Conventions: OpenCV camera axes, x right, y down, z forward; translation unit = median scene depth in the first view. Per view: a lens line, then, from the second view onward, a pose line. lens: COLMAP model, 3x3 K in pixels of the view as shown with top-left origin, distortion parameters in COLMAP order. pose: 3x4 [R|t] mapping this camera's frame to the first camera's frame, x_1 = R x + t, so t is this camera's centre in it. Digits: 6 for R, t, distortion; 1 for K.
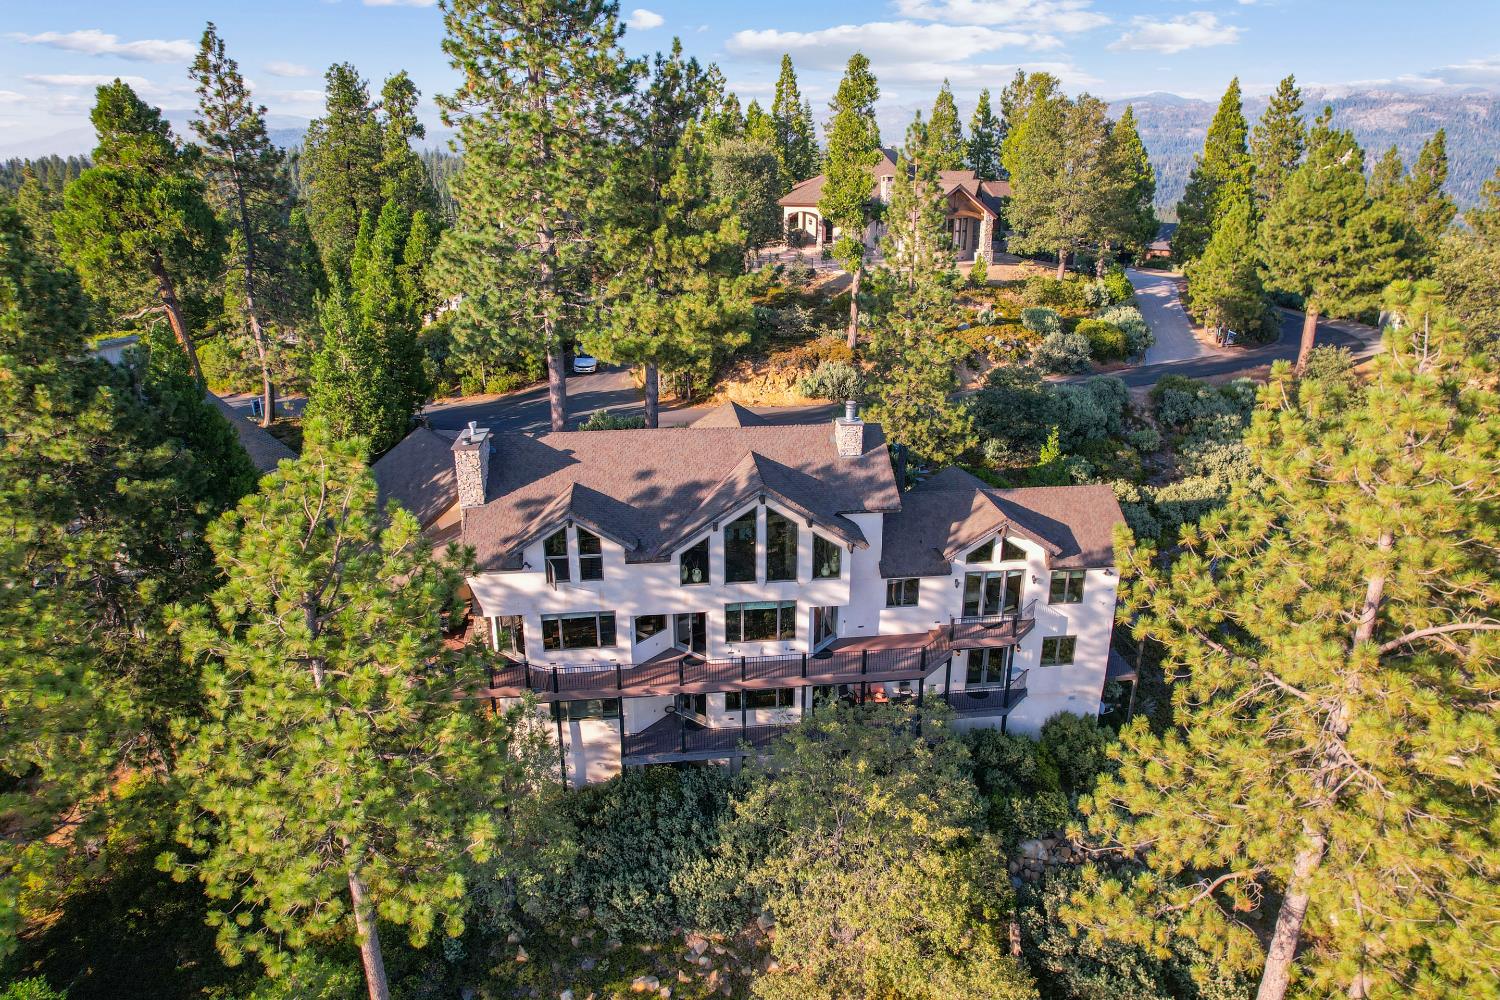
lens RADIAL K [[973.4, 0, 752.9], [0, 973.4, 500.6], [0, 0, 1]] dist [-0.075037, 0.069135]
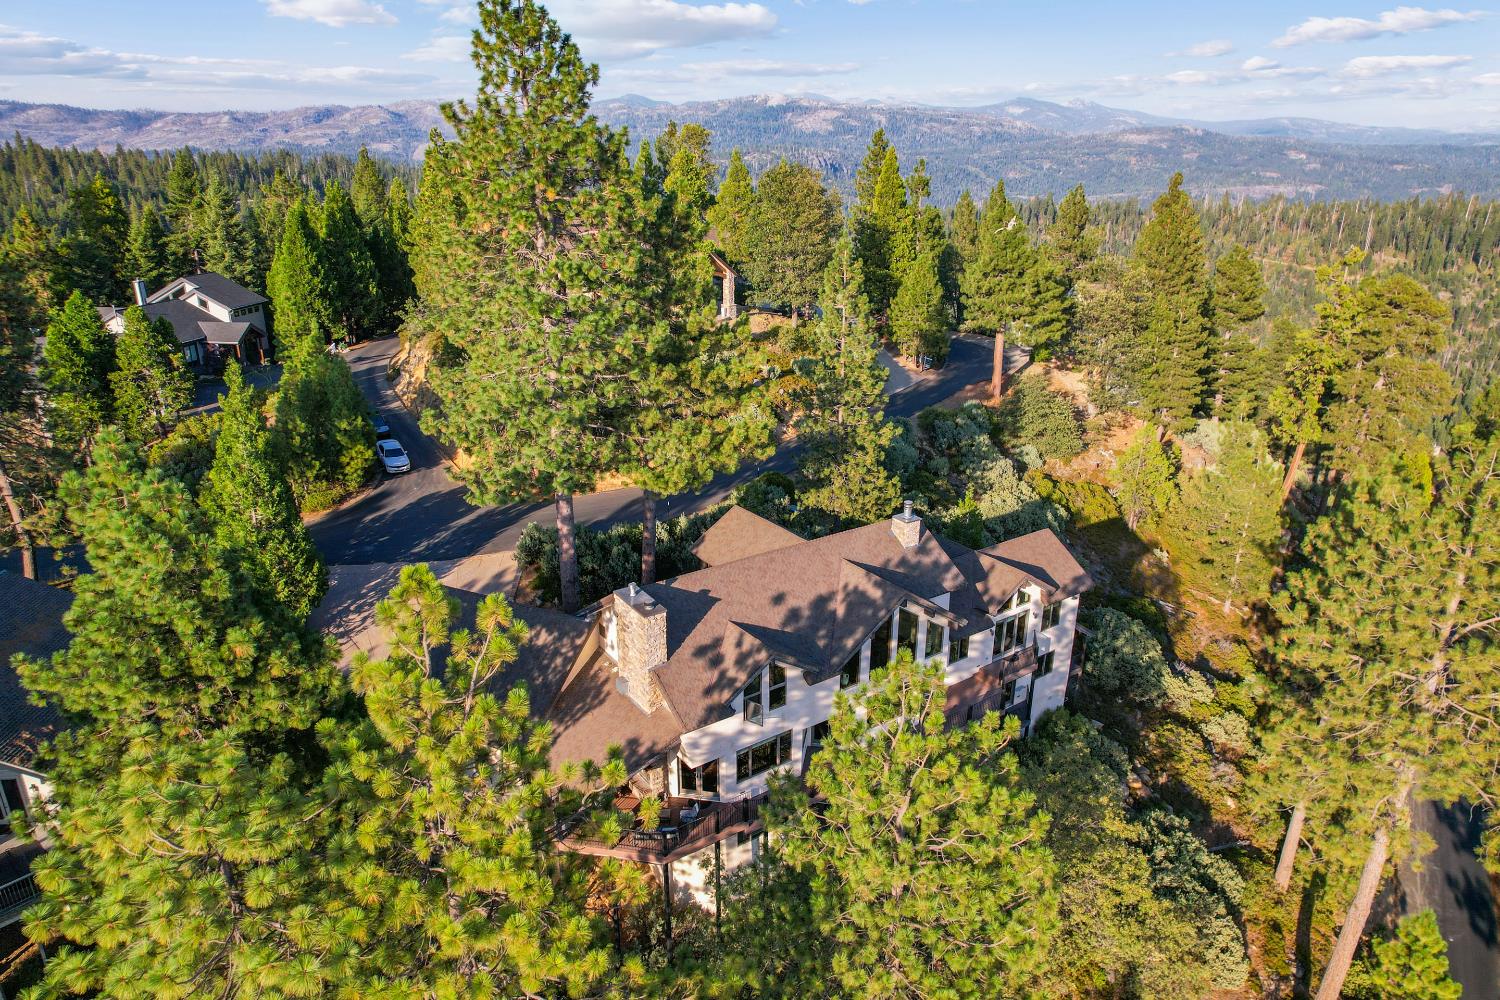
lens RADIAL K [[964.5, 0, 753.6], [0, 964.5, 500.5], [0, 0, 1]] dist [-0.072075, 0.067629]
pose [[0.880605, -0.157526, 0.446900, -0.604189], [0.156183, 0.986913, 0.040119, -0.184784], [-0.447372, 0.034469, 0.893684, 0.041292]]
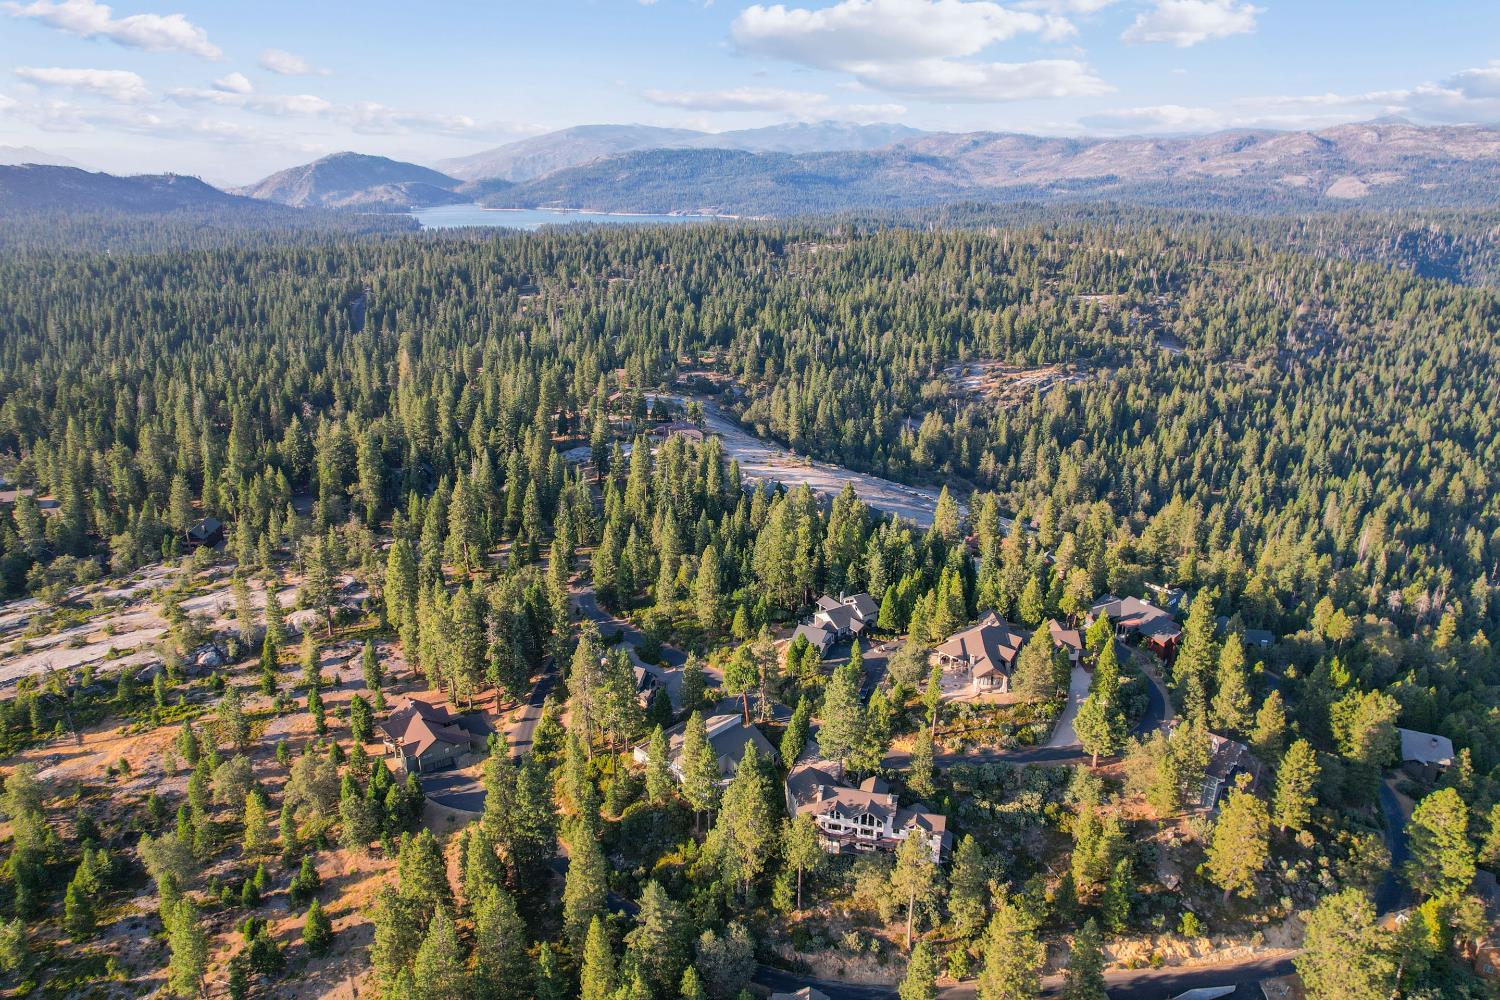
lens RADIAL K [[990.7, 0, 750.0], [0, 990.7, 500.0], [0, 0, 1]] dist [-0.068774, 0.062162]
pose [[0.936516, 0.122324, -0.328596, 0.978964], [-0.127346, 0.991839, 0.006283, -1.676189], [0.326683, 0.035961, 0.944450, -4.504095]]
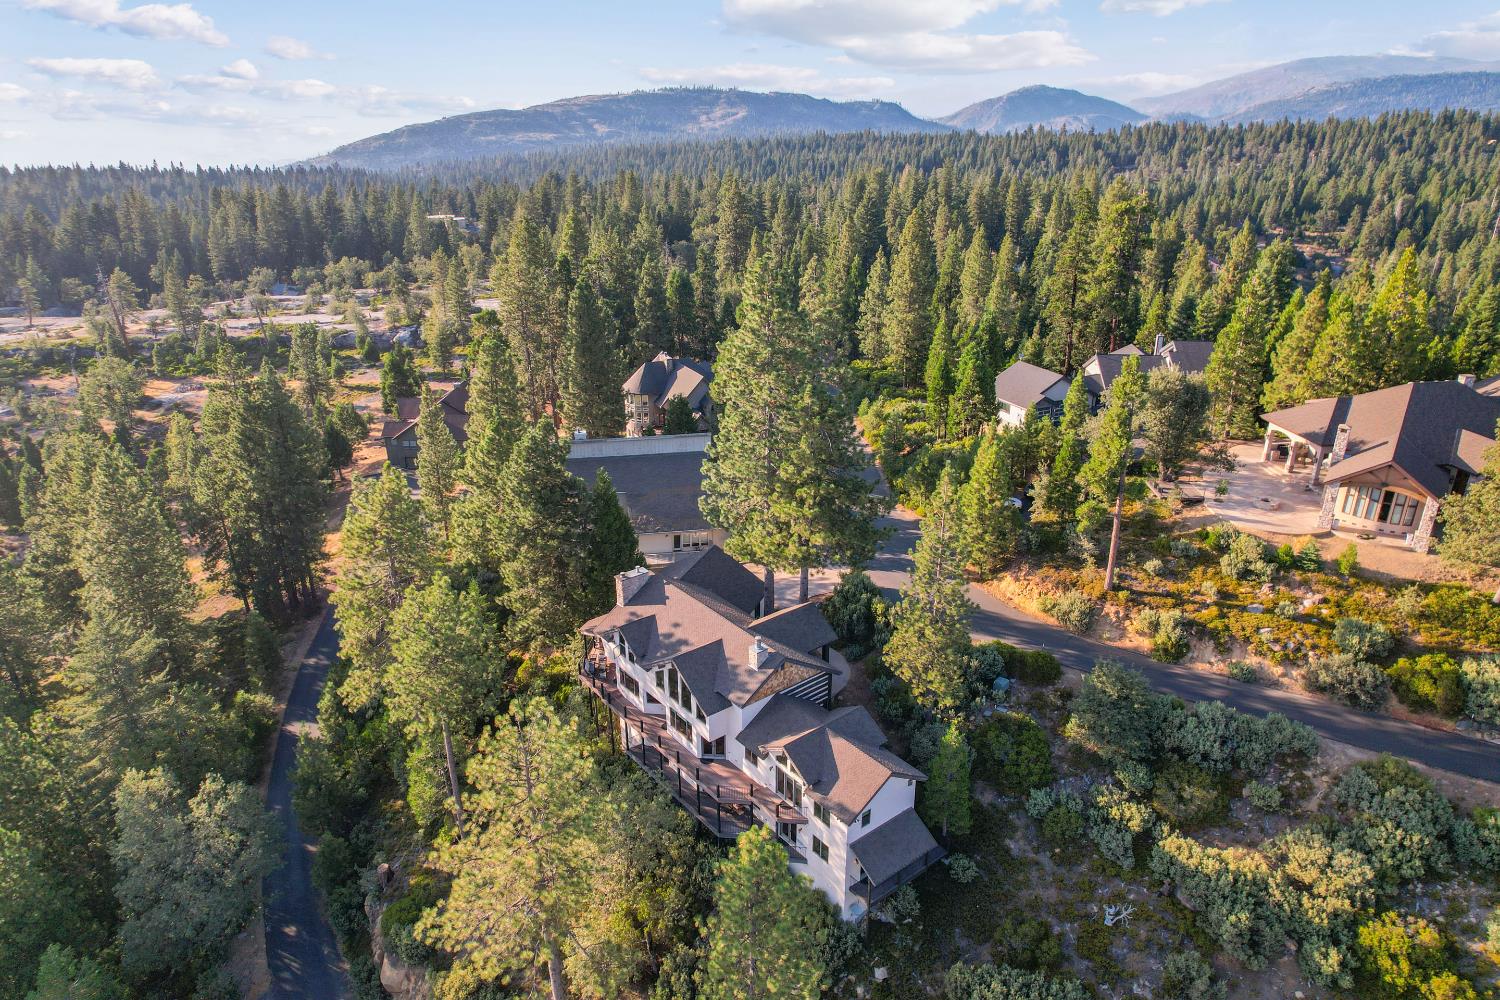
lens RADIAL K [[964.5, 0, 753.6], [0, 964.5, 500.5], [0, 0, 1]] dist [-0.072075, 0.067629]
pose [[0.531931, 0.323473, -0.782569, 1.361701], [-0.283096, 0.938919, 0.195673, -0.666875], [0.798064, 0.117458, 0.591014, -0.018019]]
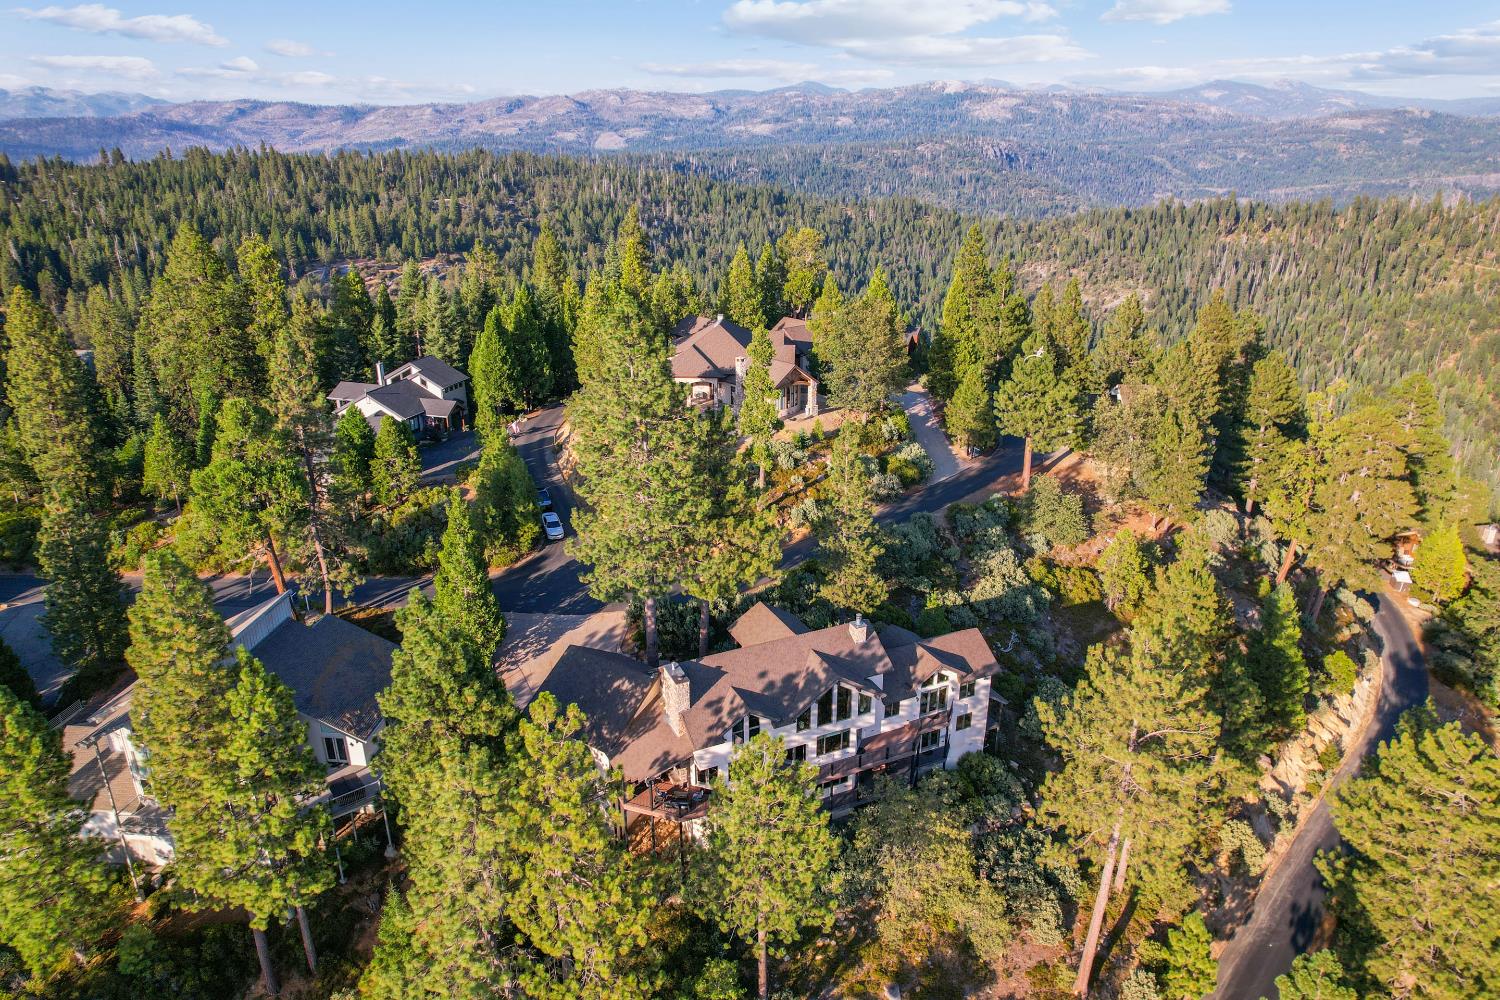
lens RADIAL K [[964.5, 0, 753.6], [0, 964.5, 500.5], [0, 0, 1]] dist [-0.072075, 0.067629]
pose [[0.948432, -0.113768, 0.295862, -0.628273], [0.109238, 0.993505, 0.031855, -0.411809], [-0.297564, 0.002107, 0.954699, -0.719525]]
